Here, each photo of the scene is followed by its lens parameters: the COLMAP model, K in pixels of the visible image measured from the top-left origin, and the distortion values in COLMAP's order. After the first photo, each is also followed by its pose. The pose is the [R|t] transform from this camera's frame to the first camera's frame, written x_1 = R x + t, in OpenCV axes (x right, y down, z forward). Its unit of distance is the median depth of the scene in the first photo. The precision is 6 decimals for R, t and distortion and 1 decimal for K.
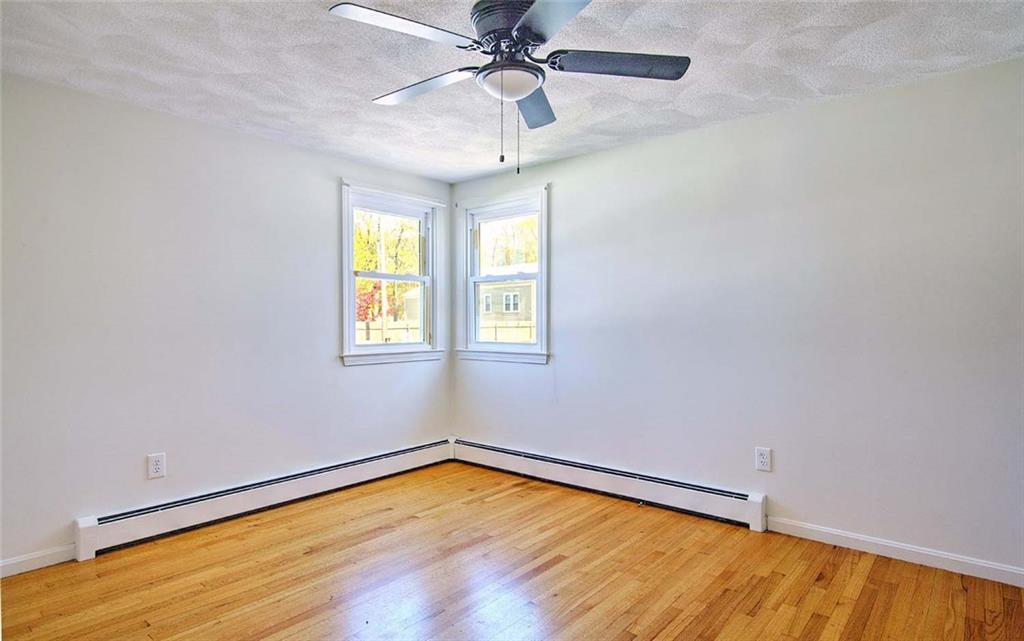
lens RADIAL K [[594.5, 0, 513.9], [0, 594.5, 321.7], [0, 0, 1]] dist [-0.002187, 0.000347]
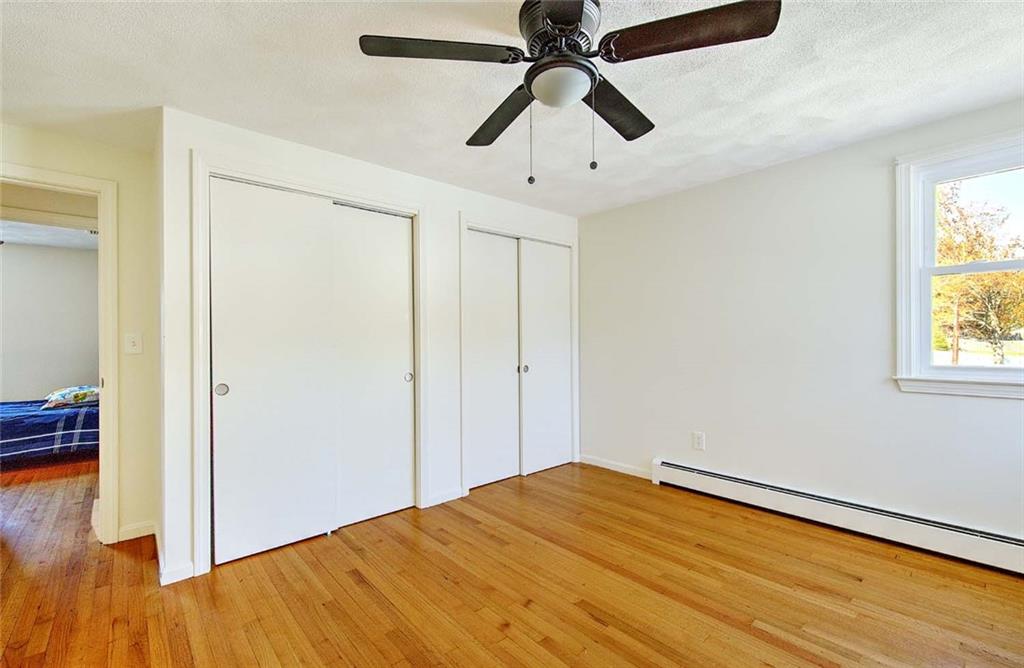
lens RADIAL K [[437.7, 0, 514.8], [0, 437.7, 336.0], [0, 0, 1]] dist [0.001915, 0.000263]
pose [[-0.135338, -0.012345, -0.990723, 0.434845], [-0.013485, 0.999853, -0.010617, 0.015599], [0.990708, 0.011923, -0.135484, 0.666686]]
